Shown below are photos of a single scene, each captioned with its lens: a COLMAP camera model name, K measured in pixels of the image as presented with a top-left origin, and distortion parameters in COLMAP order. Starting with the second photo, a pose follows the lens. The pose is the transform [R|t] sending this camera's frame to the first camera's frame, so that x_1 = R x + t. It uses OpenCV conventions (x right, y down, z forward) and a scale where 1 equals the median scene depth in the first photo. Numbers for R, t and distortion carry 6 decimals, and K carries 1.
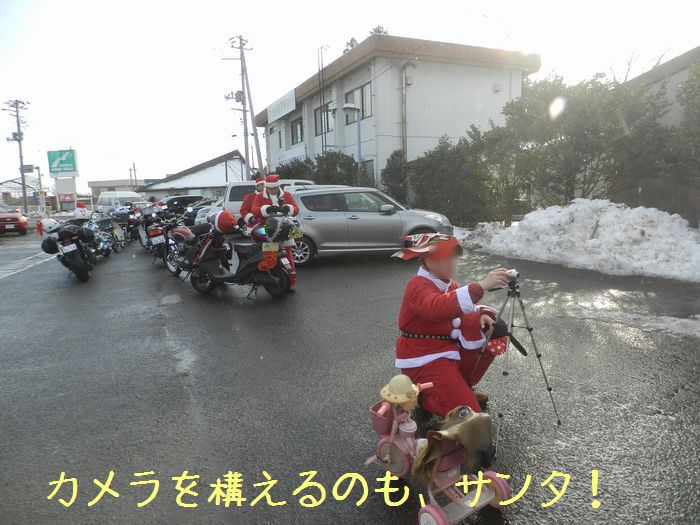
lens RADIAL K [[465.4, 0, 350.0], [0, 465.4, 262.5], [0, 0, 1]] dist [0.004042, 0.002633]
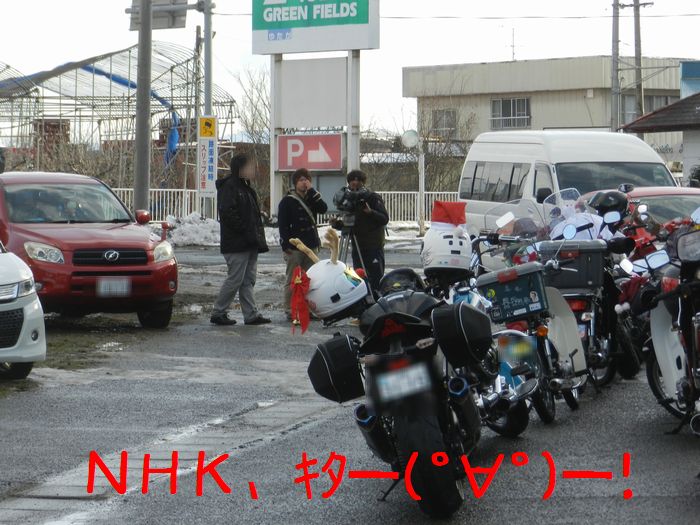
lens RADIAL K [[2944.0, 0, 350.0], [0, 2944.0, 262.5], [0, 0, 1]] dist [0.087872, 4.530987]
pose [[0.867518, 0.038819, -0.495889, 0.082607], [-0.090178, 0.992703, -0.080049, 0.017909], [0.489163, 0.114162, 0.864689, -0.204061]]
